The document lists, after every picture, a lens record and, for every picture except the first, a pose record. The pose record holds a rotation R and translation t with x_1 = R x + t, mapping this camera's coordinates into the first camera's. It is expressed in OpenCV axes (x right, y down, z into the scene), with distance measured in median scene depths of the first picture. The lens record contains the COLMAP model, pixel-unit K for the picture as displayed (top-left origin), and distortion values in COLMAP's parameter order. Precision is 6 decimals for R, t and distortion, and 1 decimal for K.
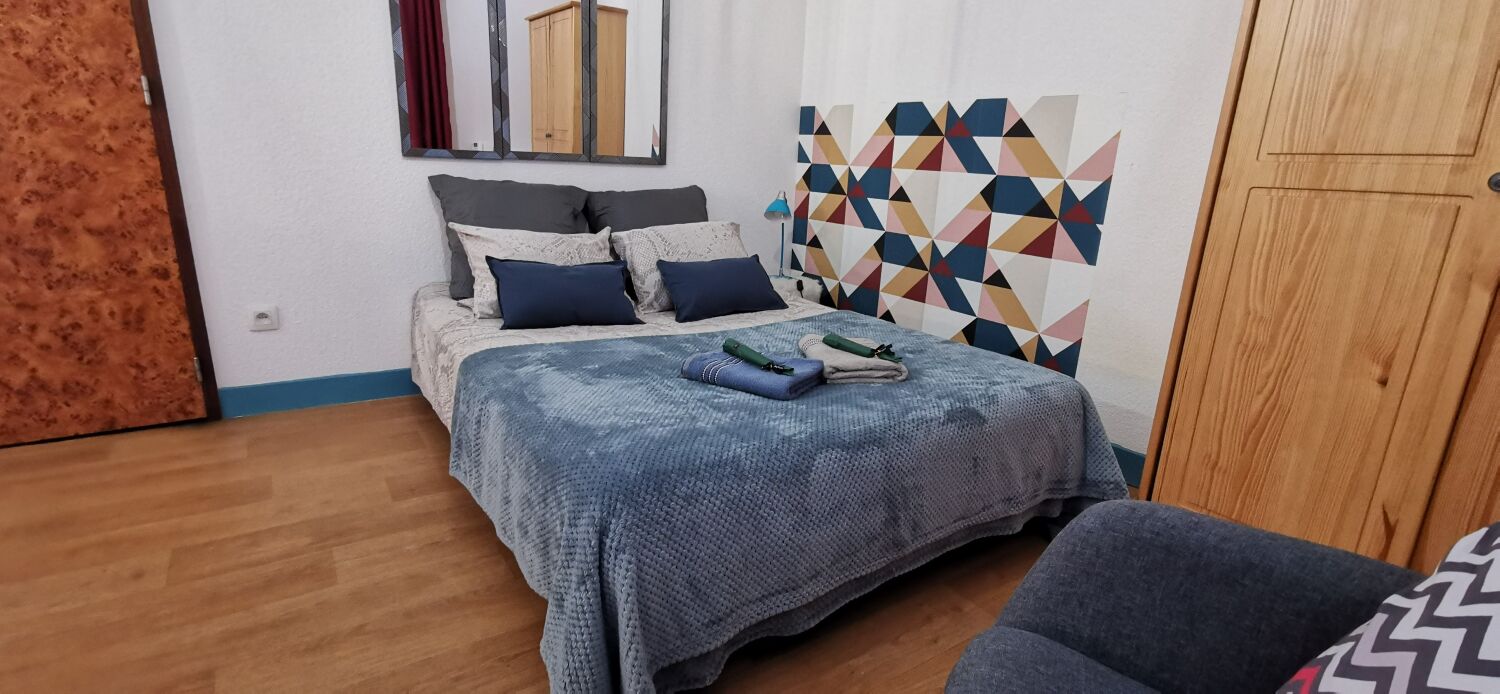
lens RADIAL K [[690.2, 0, 754.3], [0, 690.2, 346.9], [0, 0, 1]] dist [0.009335, -0.003277]
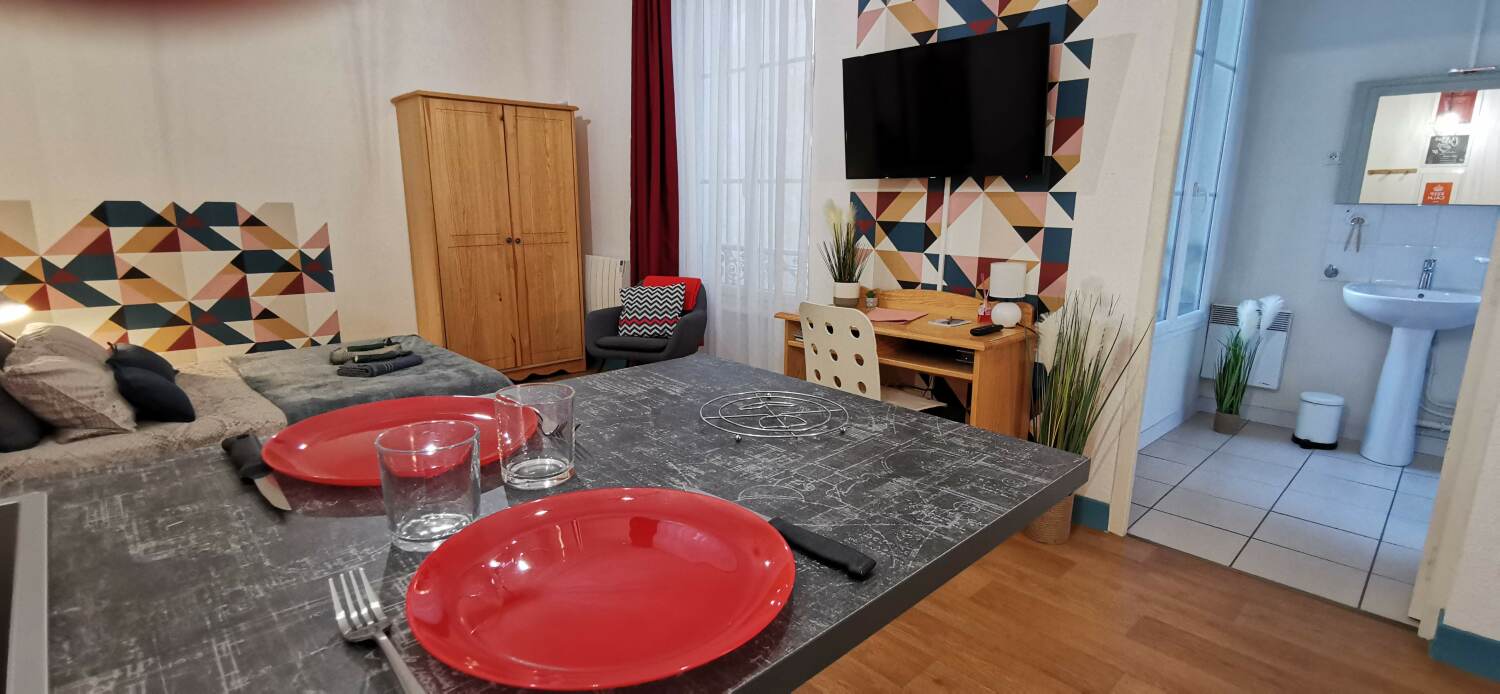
lens RADIAL K [[690.2, 0, 747.2], [0, 690.2, 344.5], [0, 0, 1]] dist [0.009335, -0.003277]
pose [[-0.157404, -0.246717, 0.956219, -1.491341], [0.242935, 0.928859, 0.279648, -0.232330], [-0.957187, 0.276317, -0.086270, 0.120370]]
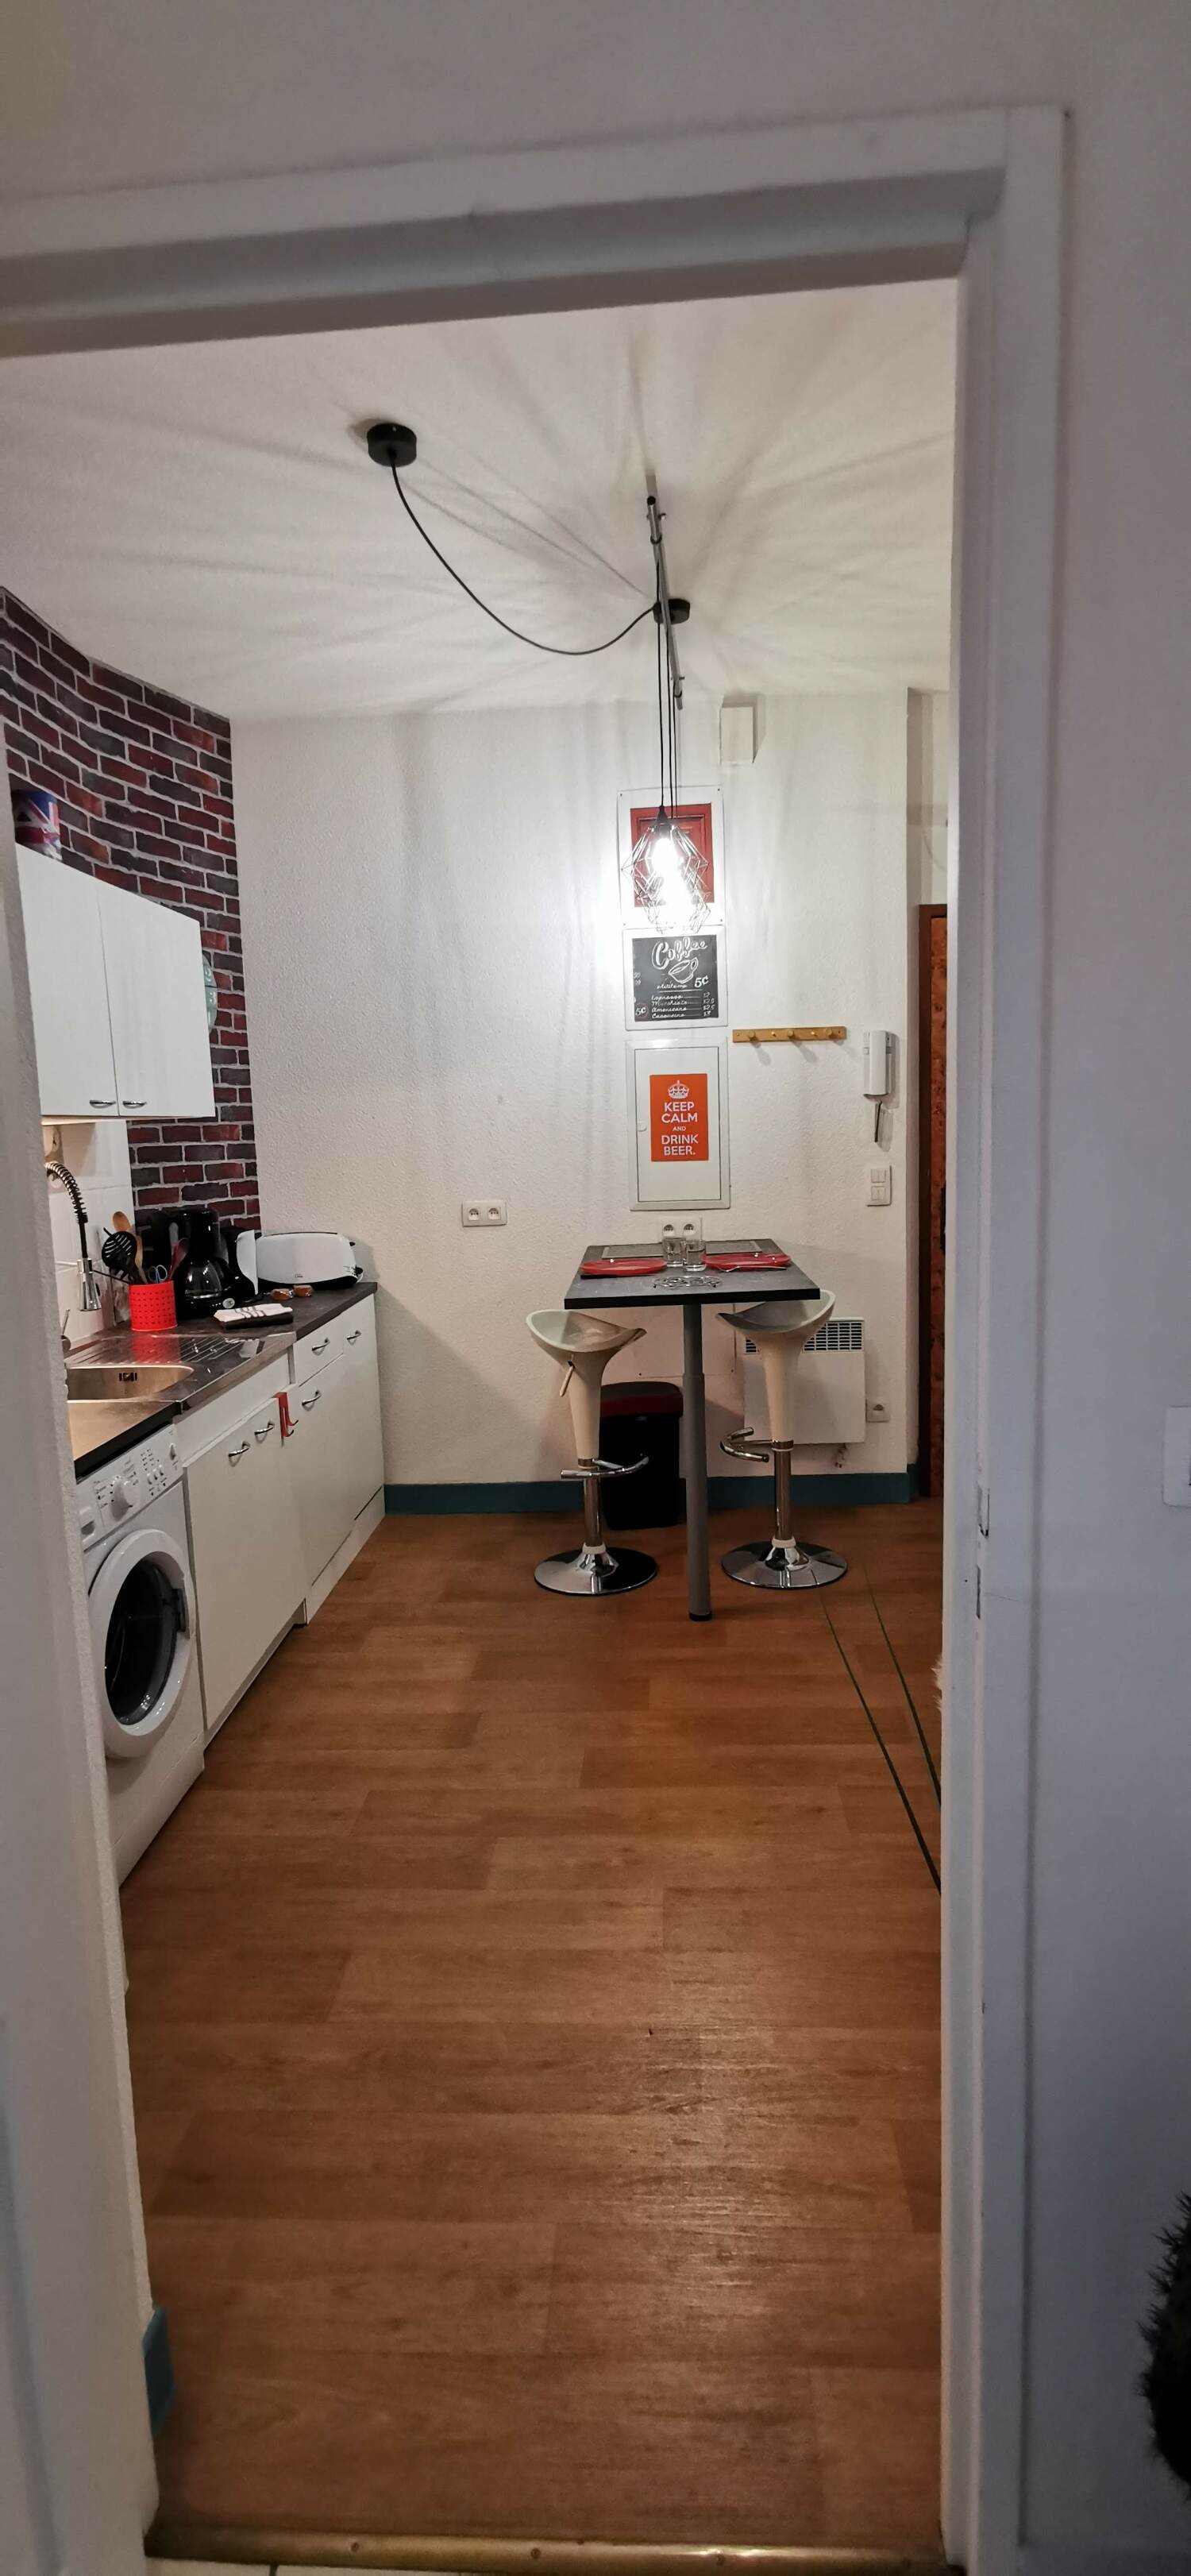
lens RADIAL K [[1185.1, 0, 582.1], [0, 1185.1, 1288.9], [0, 0, 1]] dist [0.009335, -0.003277]
pose [[0.780139, 0.018212, -0.625341, -0.389363], [-0.099112, 0.990550, -0.094798, 0.059060], [0.617706, 0.135935, 0.774572, -1.051377]]
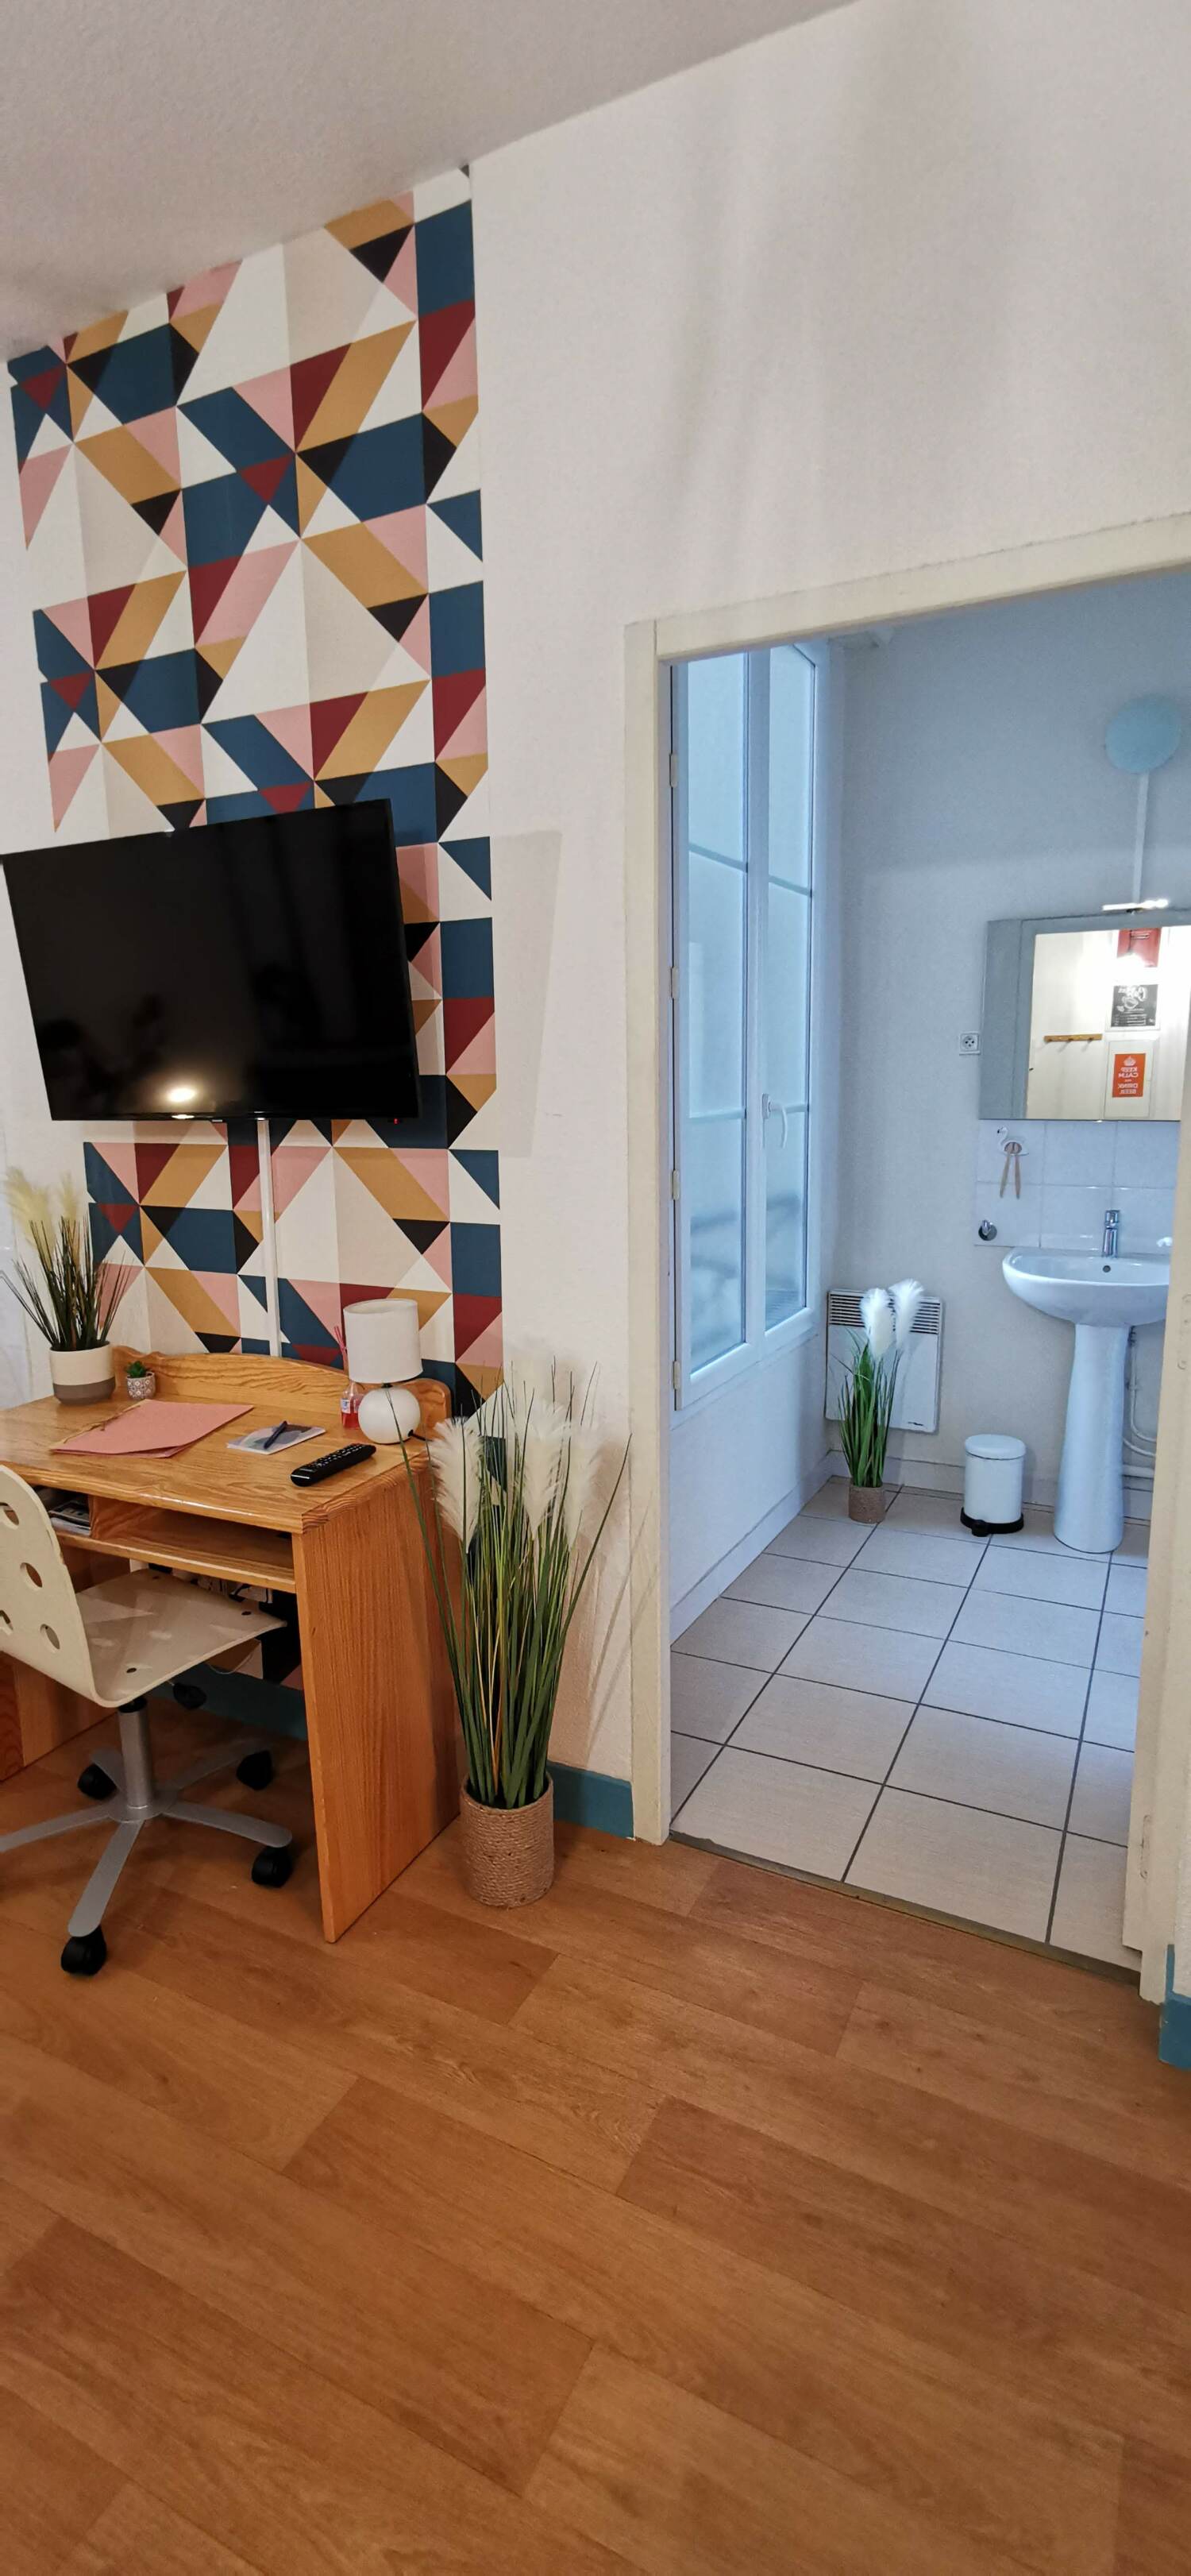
lens RADIAL K [[1185.1, 0, 598.1], [0, 1185.1, 1280.9], [0, 0, 1]] dist [0.009335, -0.003277]
pose [[-0.485548, -0.186787, 0.854022, -1.284683], [0.224226, 0.917618, 0.328178, -0.210529], [-0.844965, 0.350840, -0.403665, -0.213708]]
